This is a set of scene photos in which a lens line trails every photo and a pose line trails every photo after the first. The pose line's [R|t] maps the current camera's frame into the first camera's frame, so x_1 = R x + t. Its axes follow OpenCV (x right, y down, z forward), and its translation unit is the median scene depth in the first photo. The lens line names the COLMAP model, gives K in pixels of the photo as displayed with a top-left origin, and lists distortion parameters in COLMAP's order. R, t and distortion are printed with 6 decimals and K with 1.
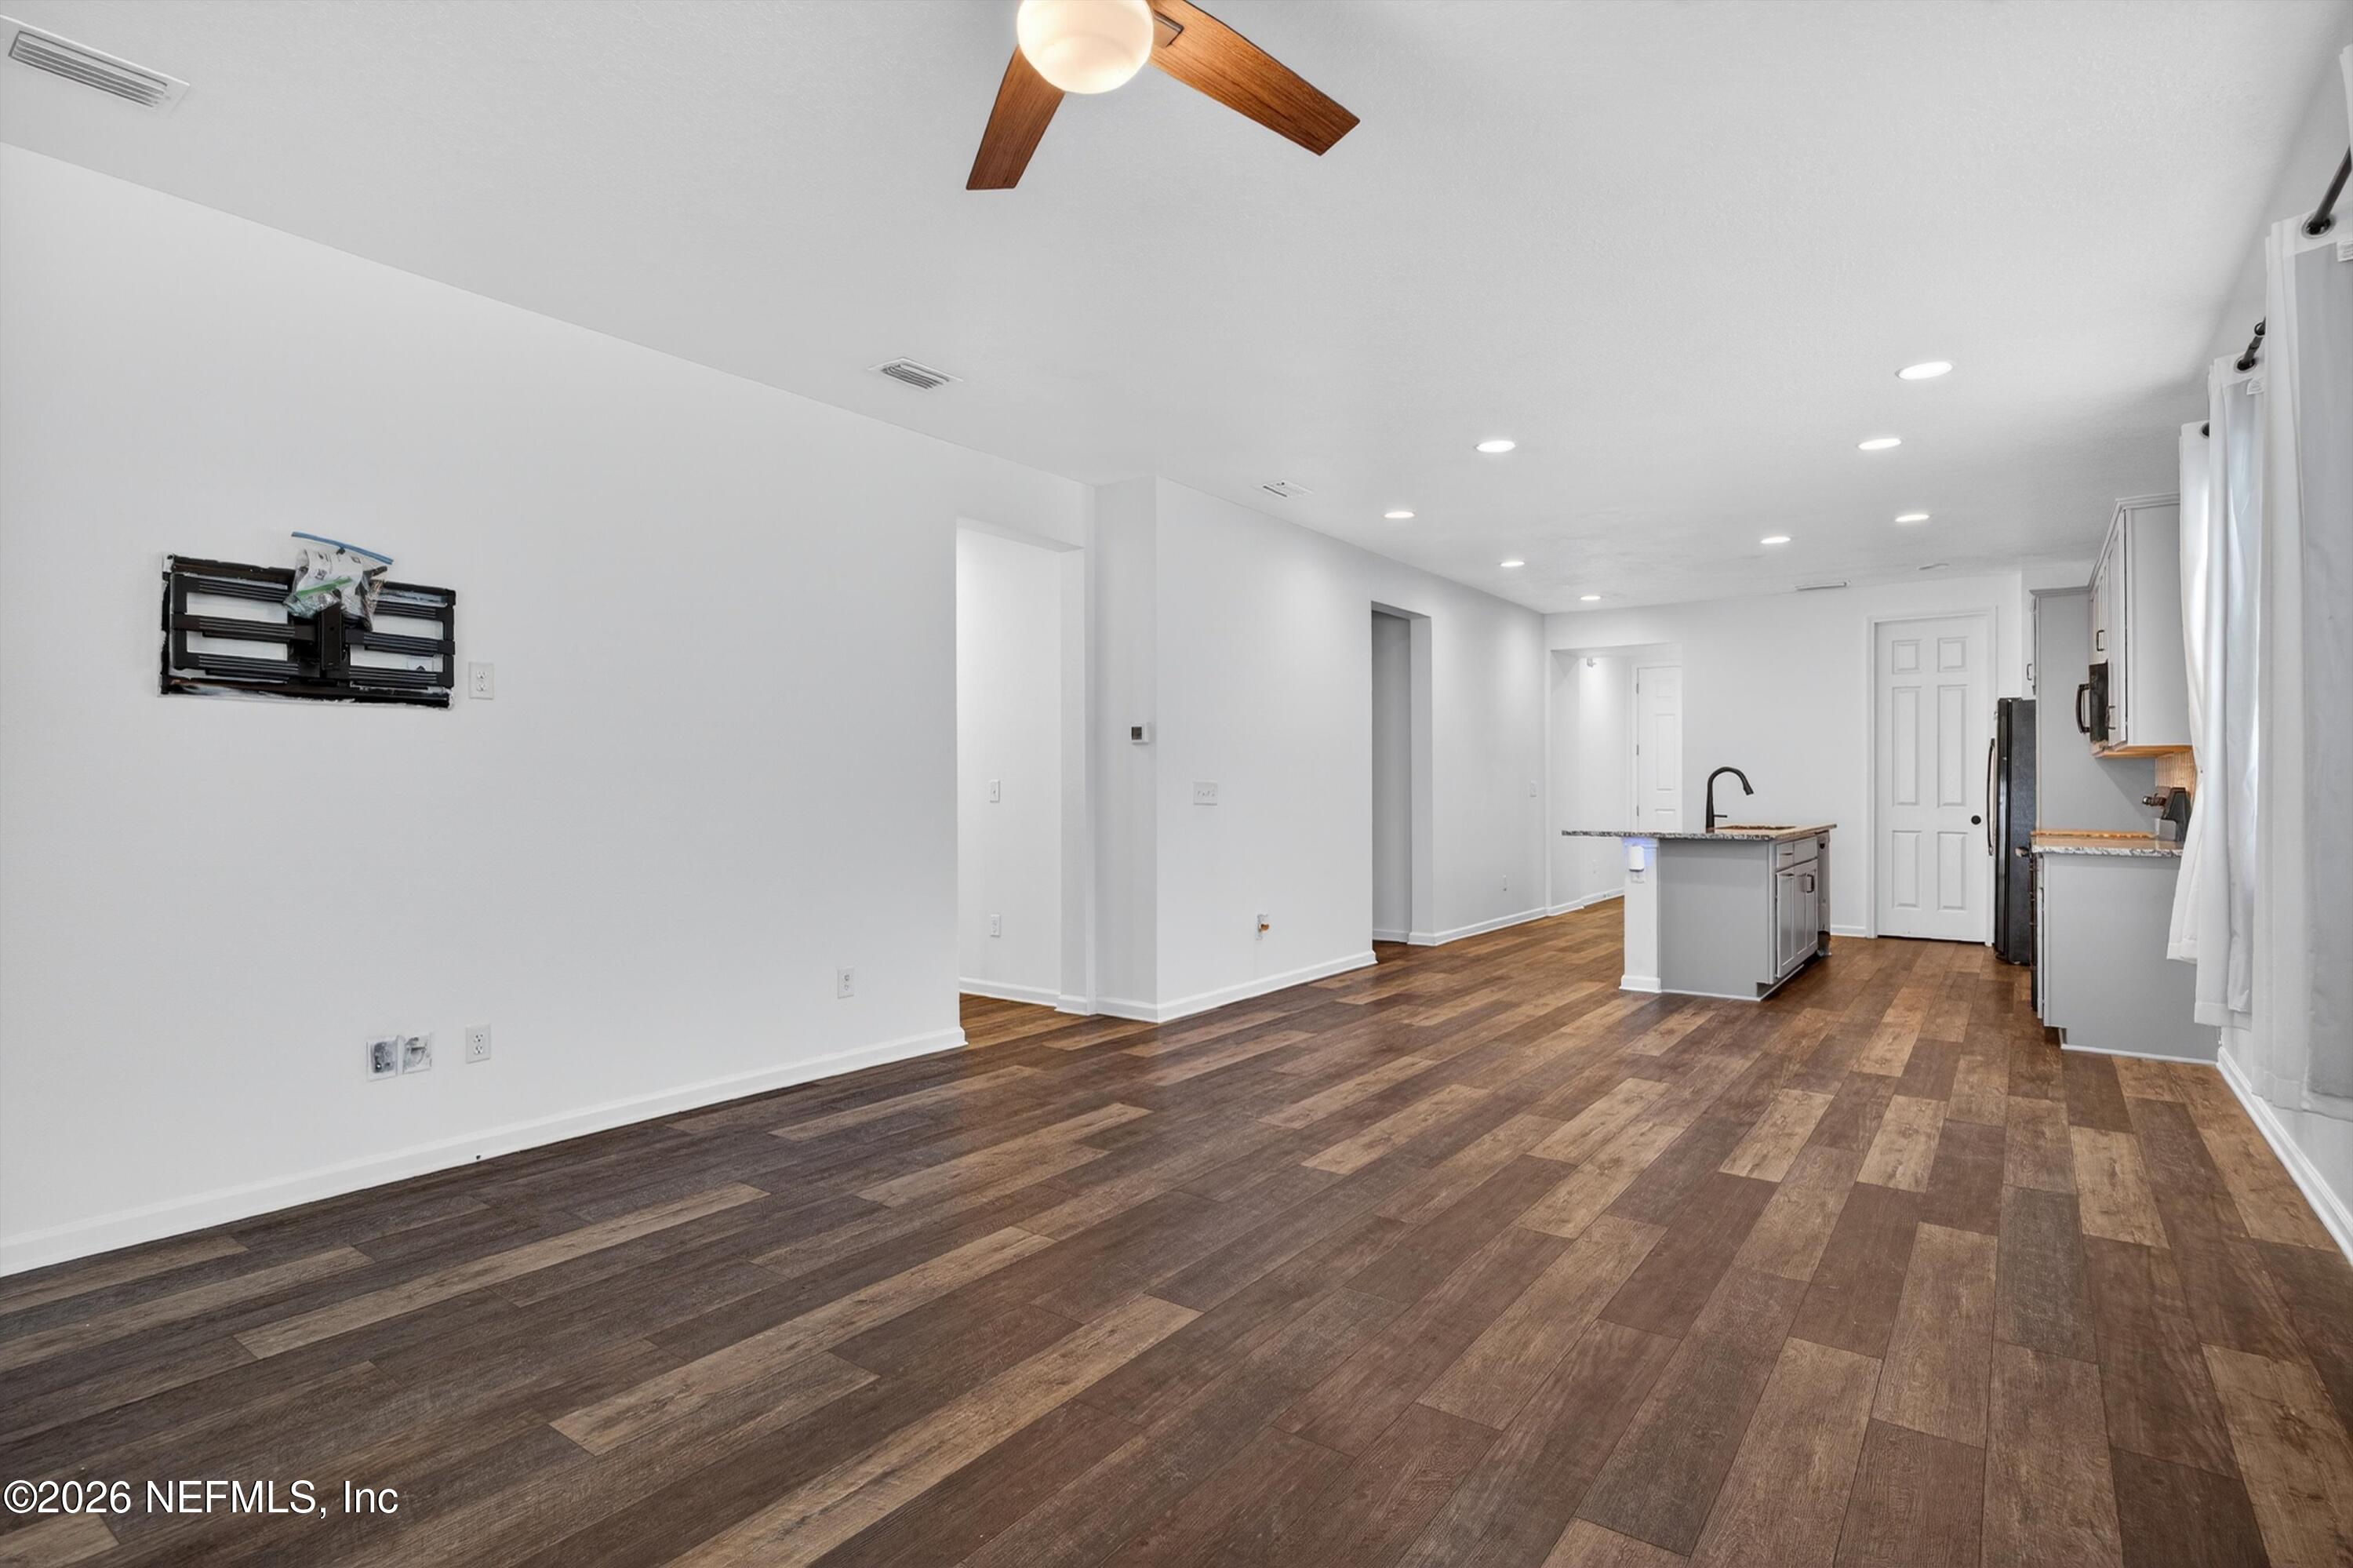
lens RADIAL K [[1171.8, 0, 1174.2], [0, 1171.8, 772.6], [0, 0, 1]] dist [-0.021590, 0.007523]
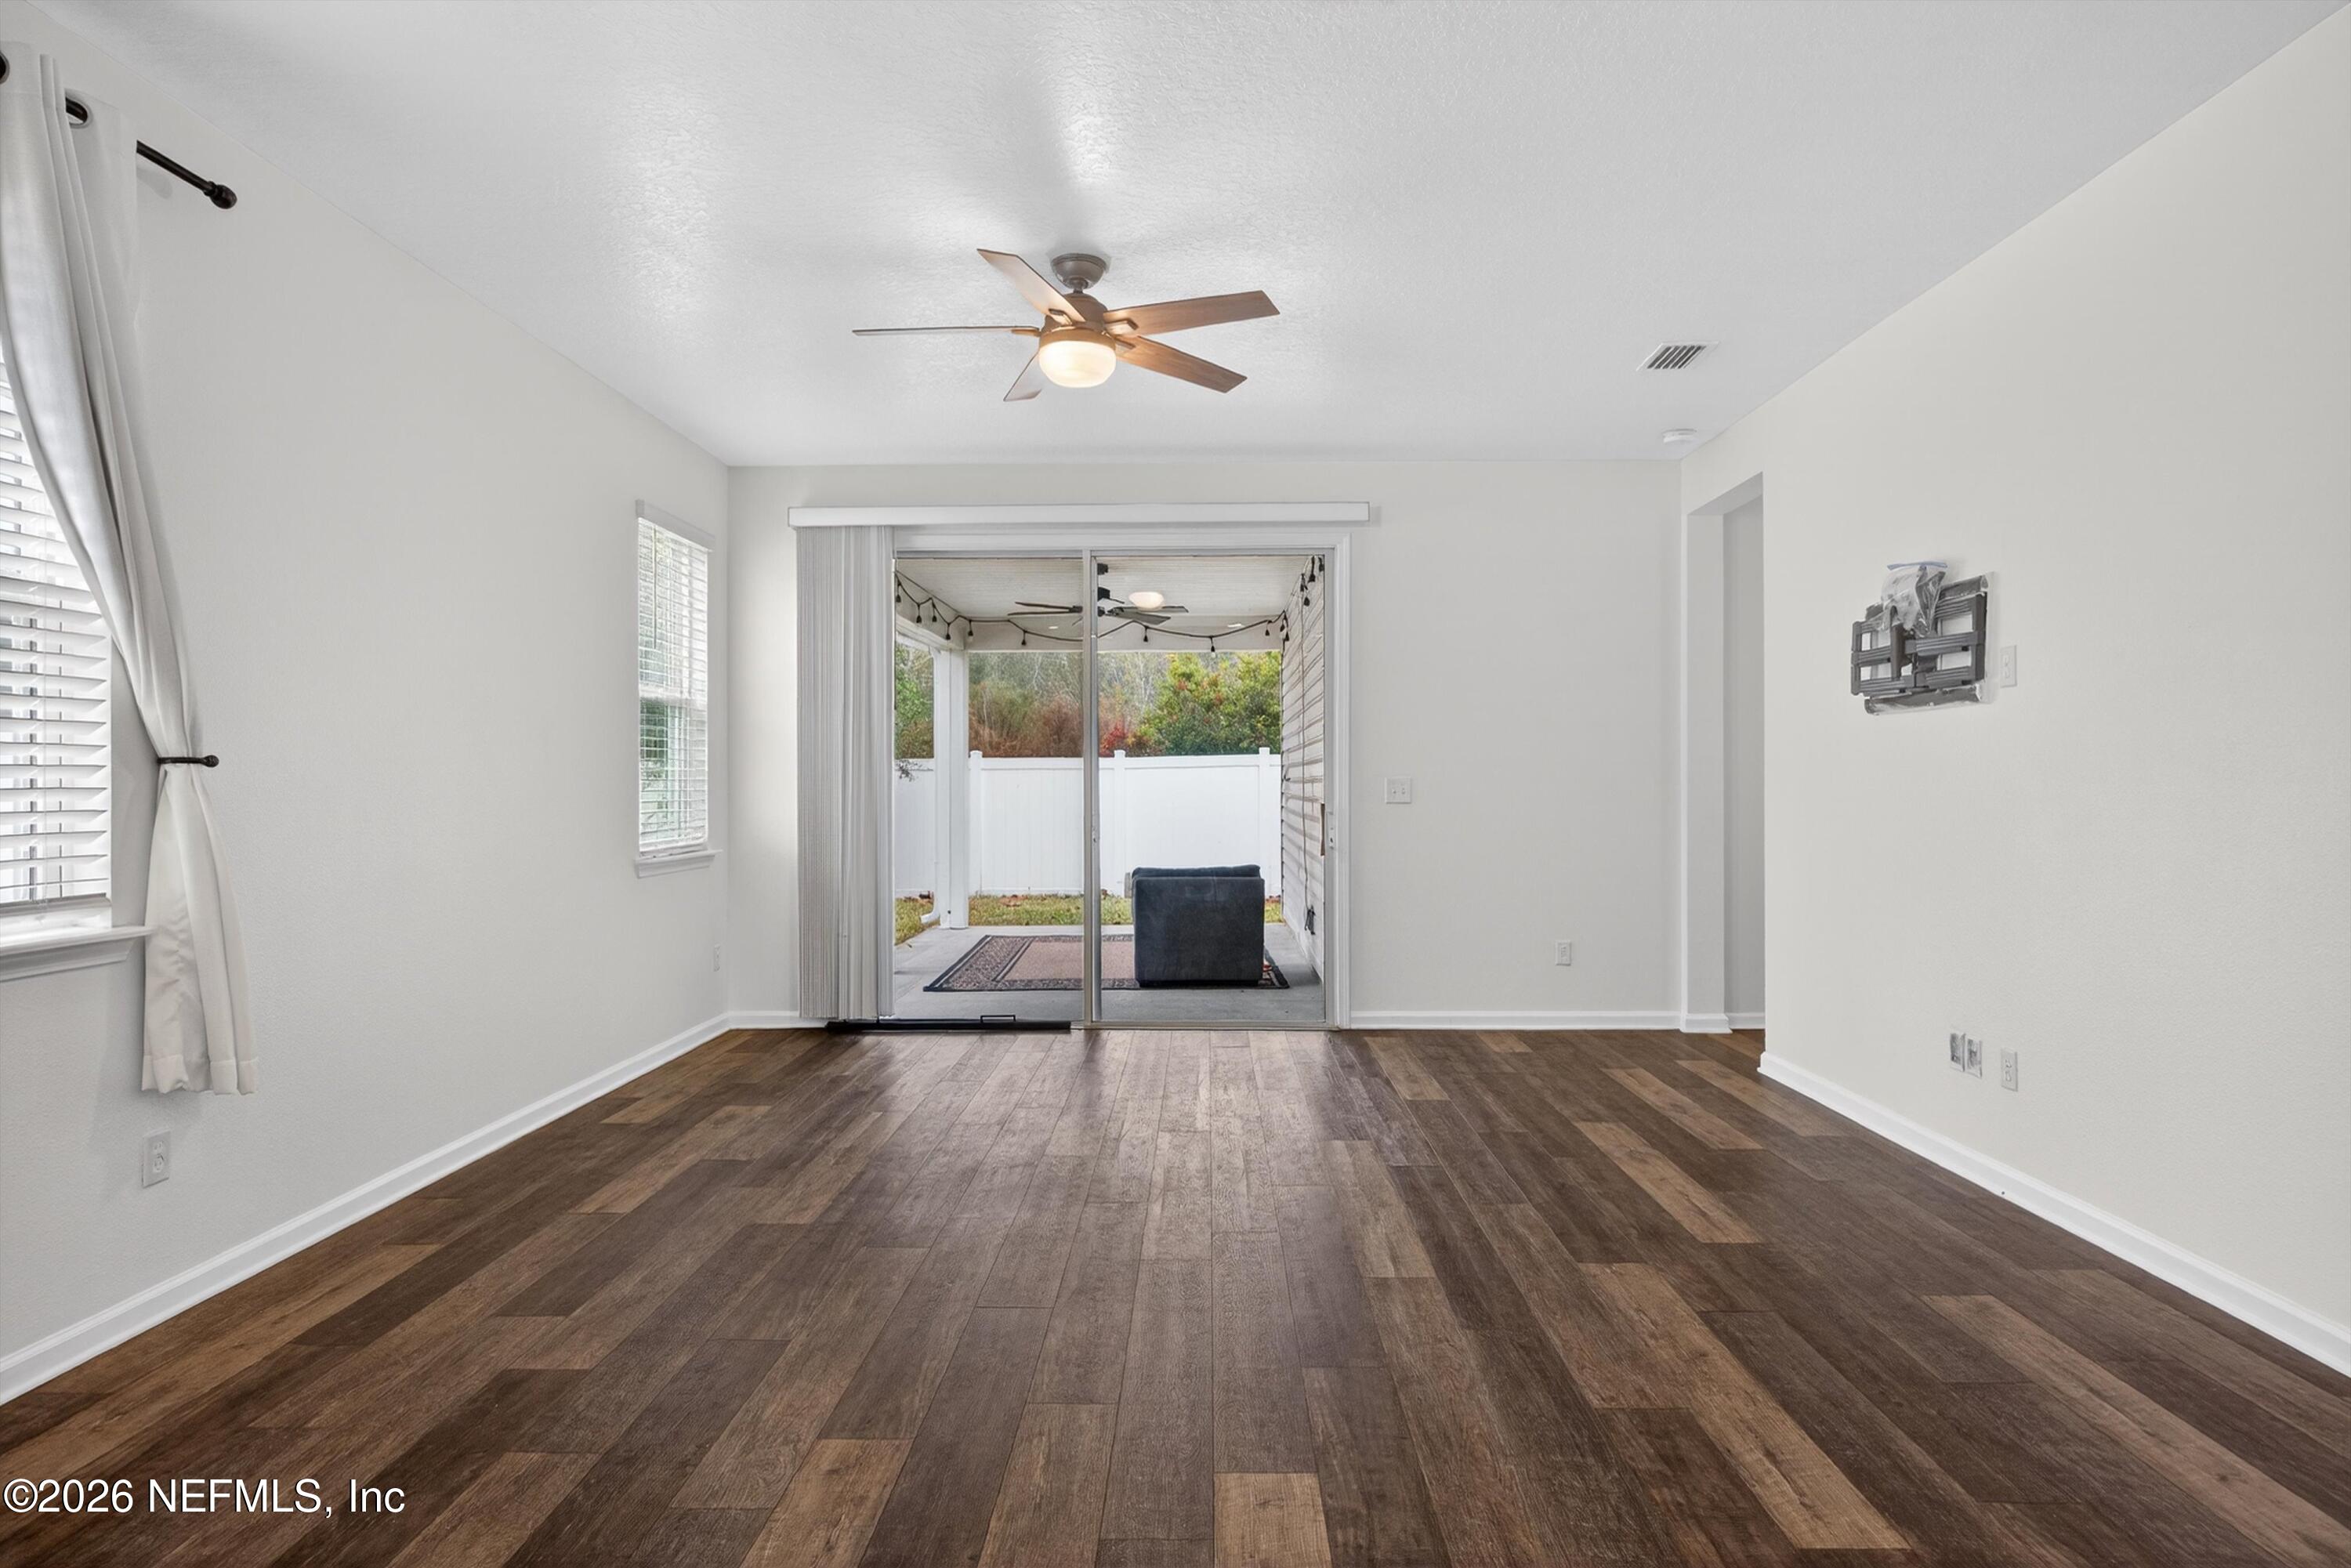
lens RADIAL K [[1307.0, 0, 1186.8], [0, 1307.0, 788.3], [0, 0, 1]] dist [-0.007131, -0.000979]
pose [[-0.814308, 0.002505, -0.580427, 0.477553], [0.007988, 0.999944, -0.006891, 0.015474], [0.580378, -0.010248, -0.814283, 1.371253]]
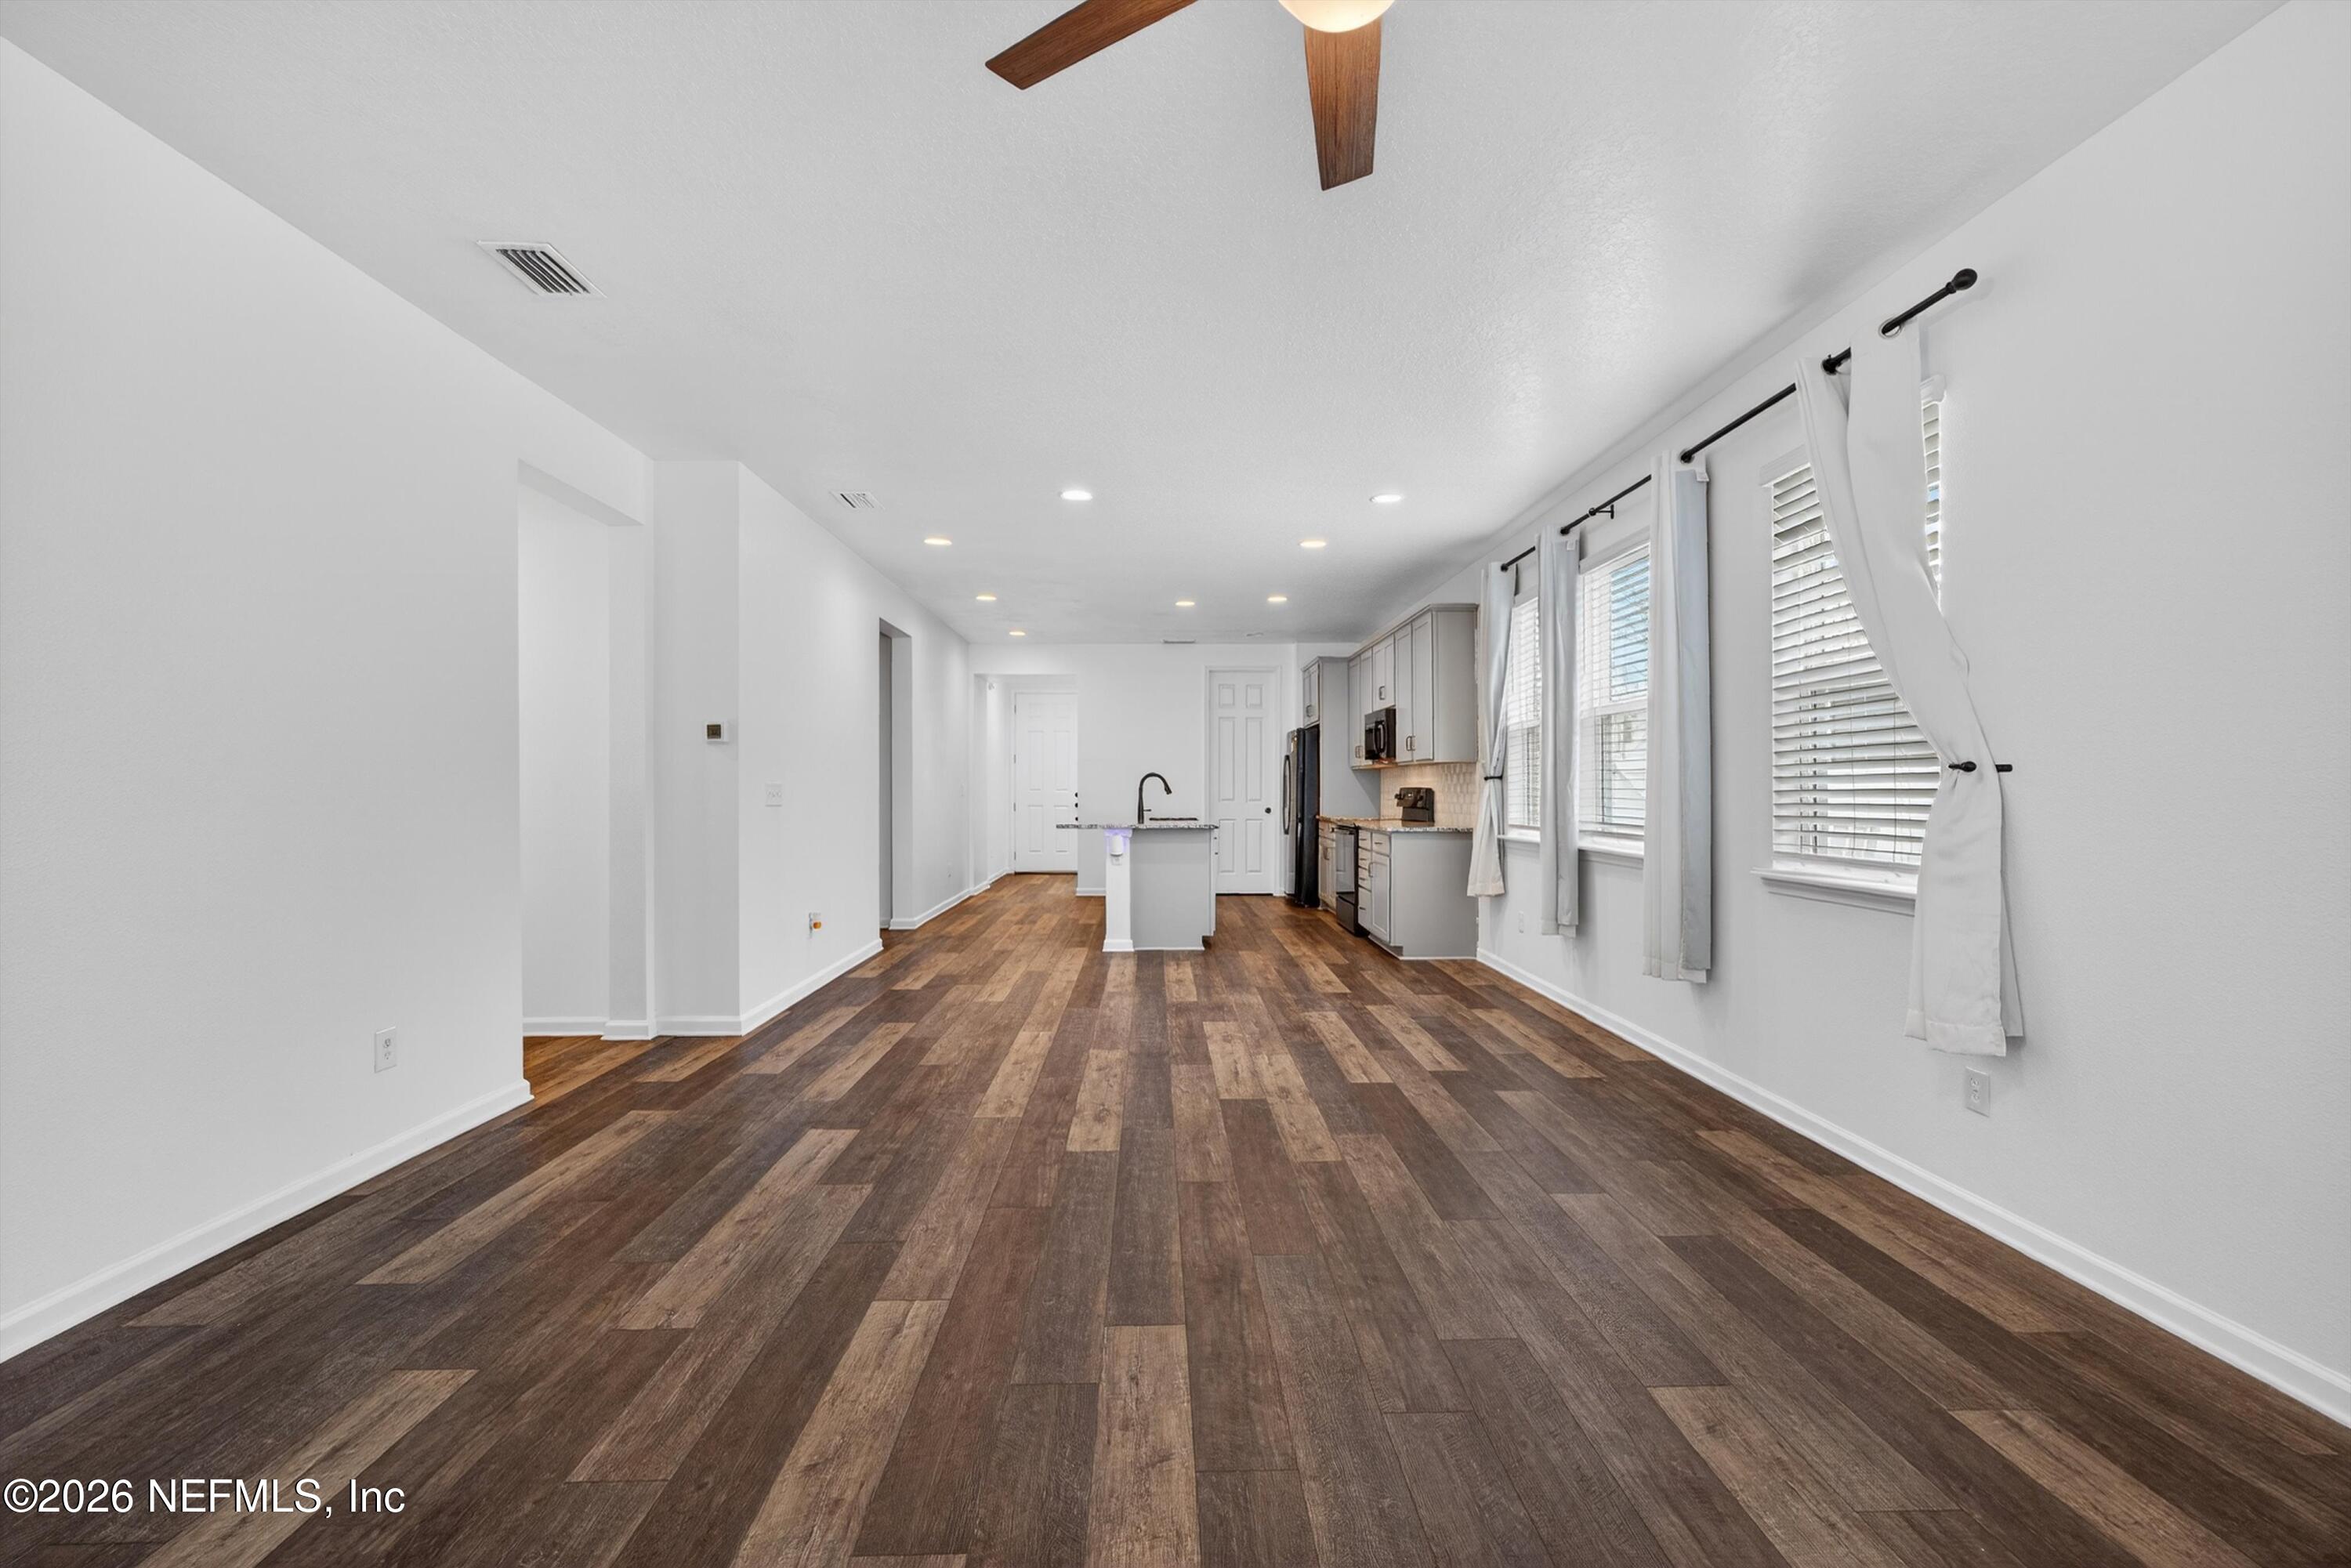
lens RADIAL K [[957.2, 0, 1181.1], [0, 957.2, 784.2], [0, 0, 1]] dist [-0.013233, 0.007004]
pose [[0.786271, 0.001795, 0.617879, -0.317727], [-0.007020, 0.999957, 0.006029, 0.001874], [-0.617841, -0.009077, 0.786250, 0.251313]]
